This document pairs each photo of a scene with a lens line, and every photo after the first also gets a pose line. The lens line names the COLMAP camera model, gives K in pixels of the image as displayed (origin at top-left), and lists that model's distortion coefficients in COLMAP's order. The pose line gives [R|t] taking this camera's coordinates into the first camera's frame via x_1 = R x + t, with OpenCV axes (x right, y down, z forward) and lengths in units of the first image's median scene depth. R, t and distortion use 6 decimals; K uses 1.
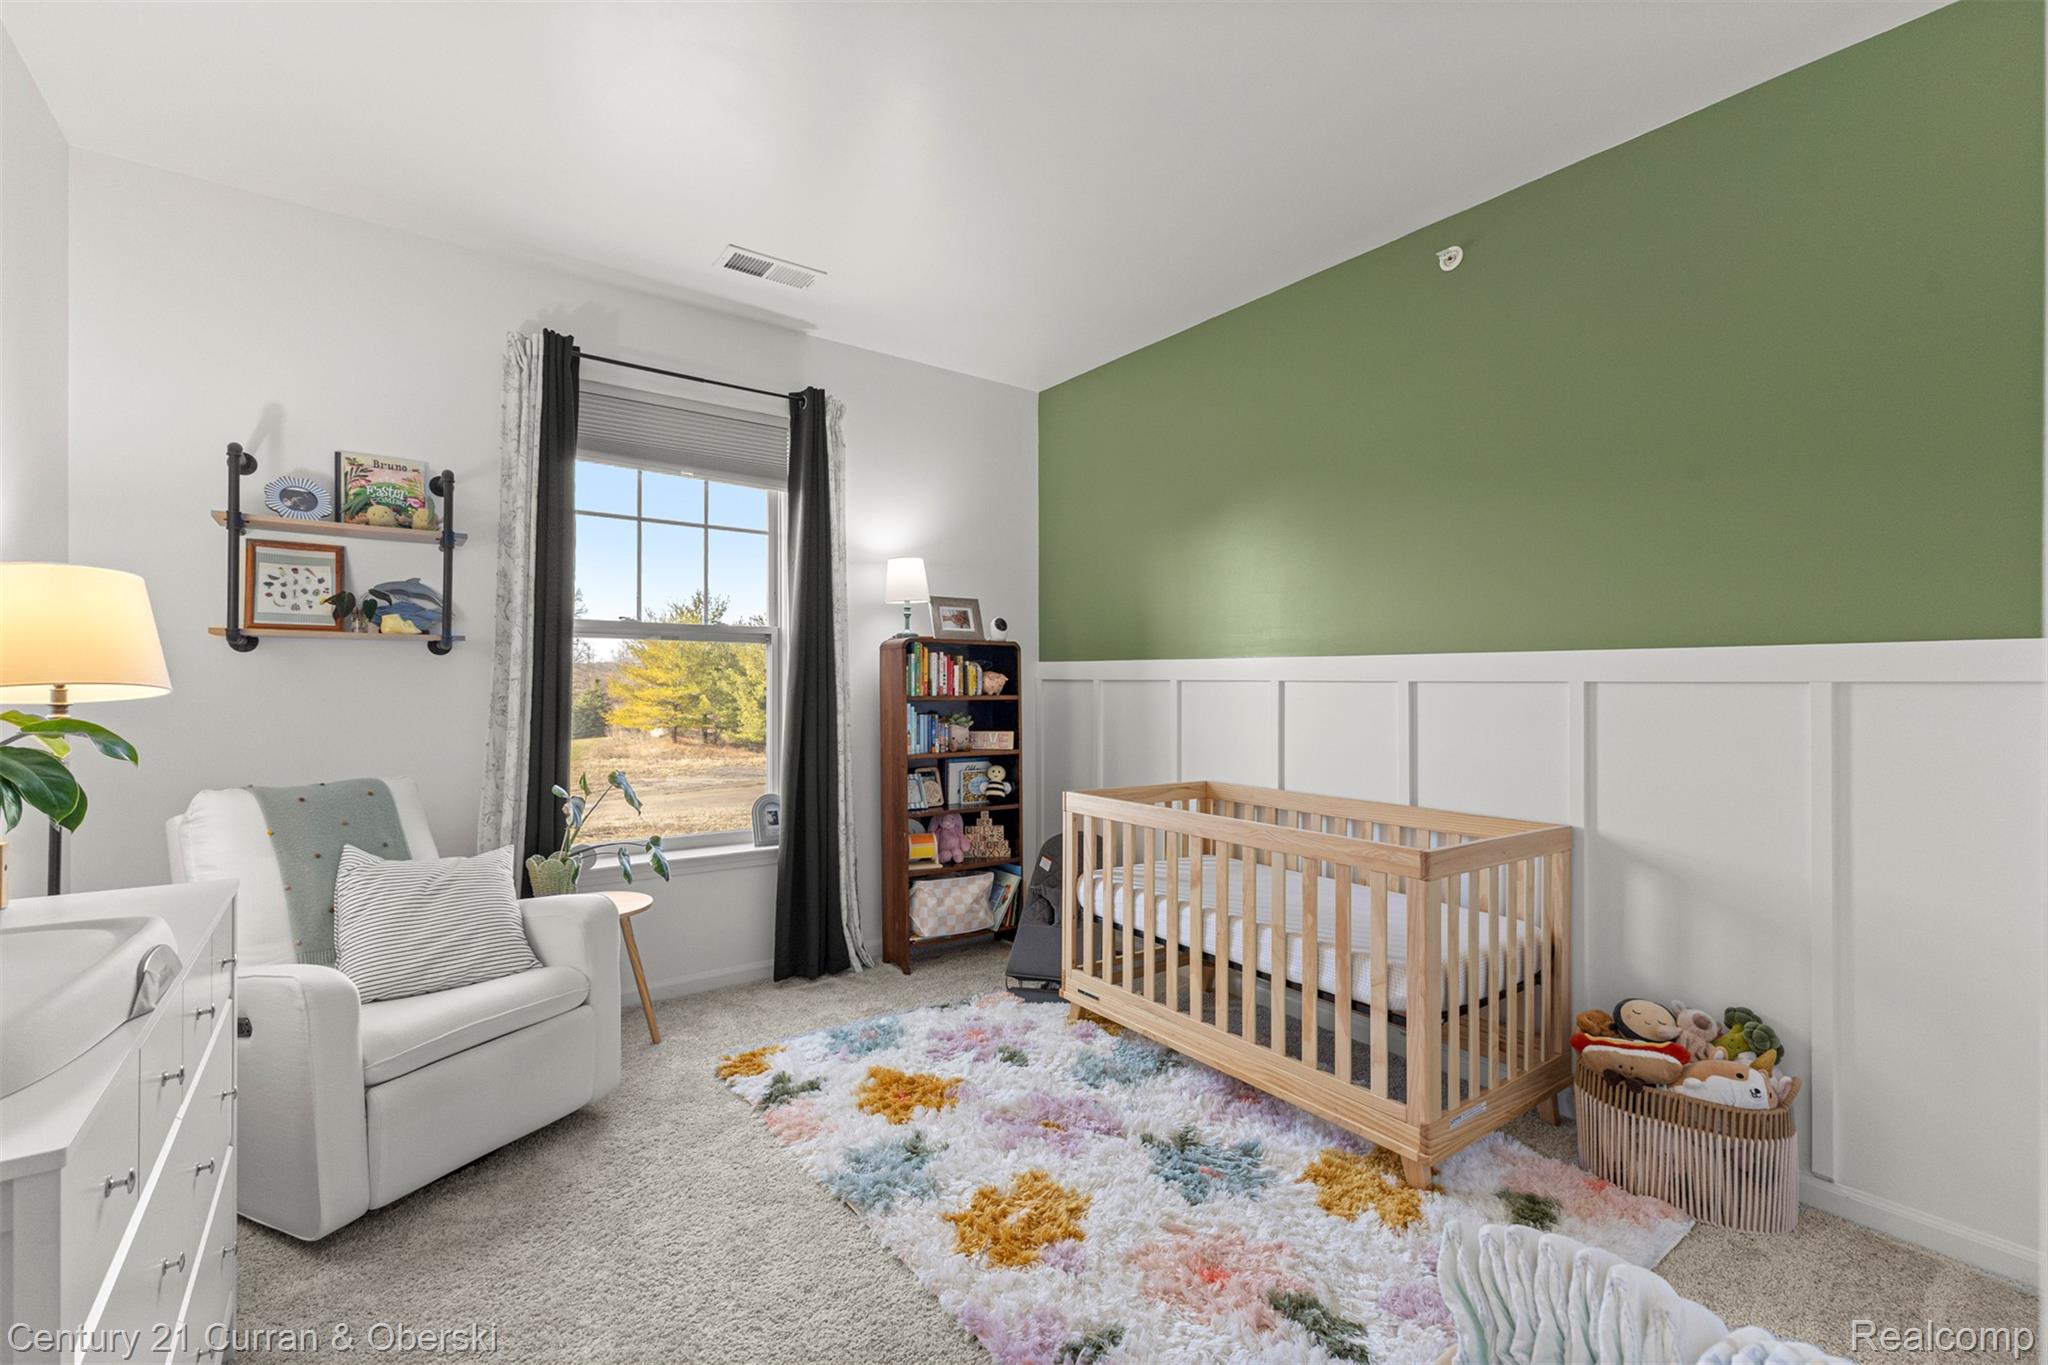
lens RADIAL K [[870.4, 0, 1023.3], [0, 870.4, 668.0], [0, 0, 1]] dist [0.001280, 0.000571]
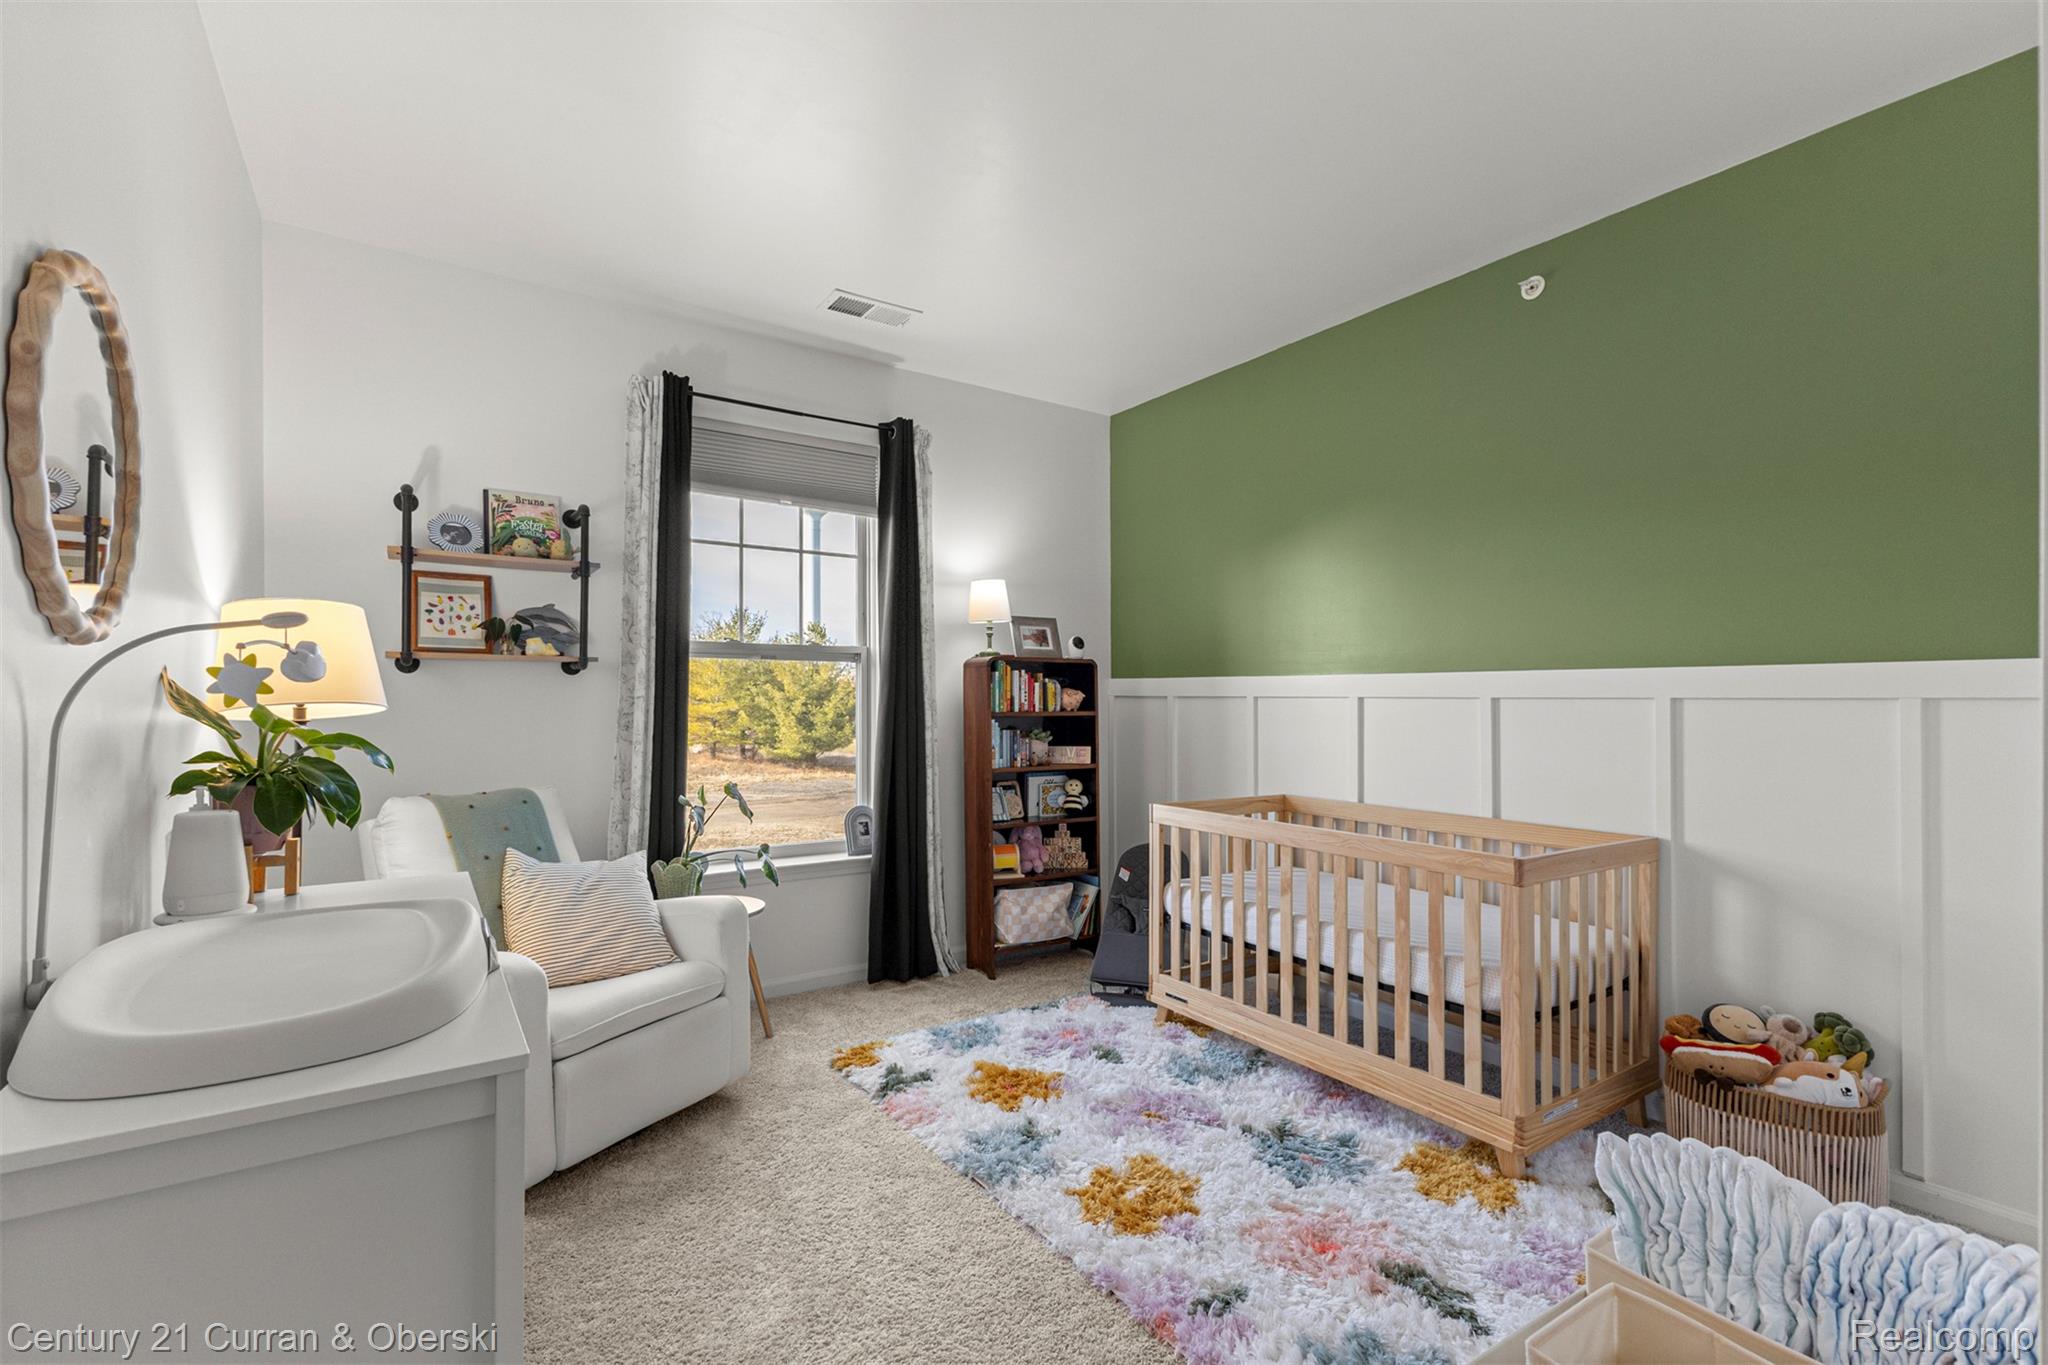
lens RADIAL K [[875.6, 0, 1024.0], [0, 875.6, 682.5], [0, 0, 1]] dist [0.000991, -0.000774]
pose [[0.998746, -0.002883, -0.049985, -0.069154], [0.002813, 0.999995, -0.001476, -0.002883], [0.049989, 0.001333, 0.998749, -0.074789]]
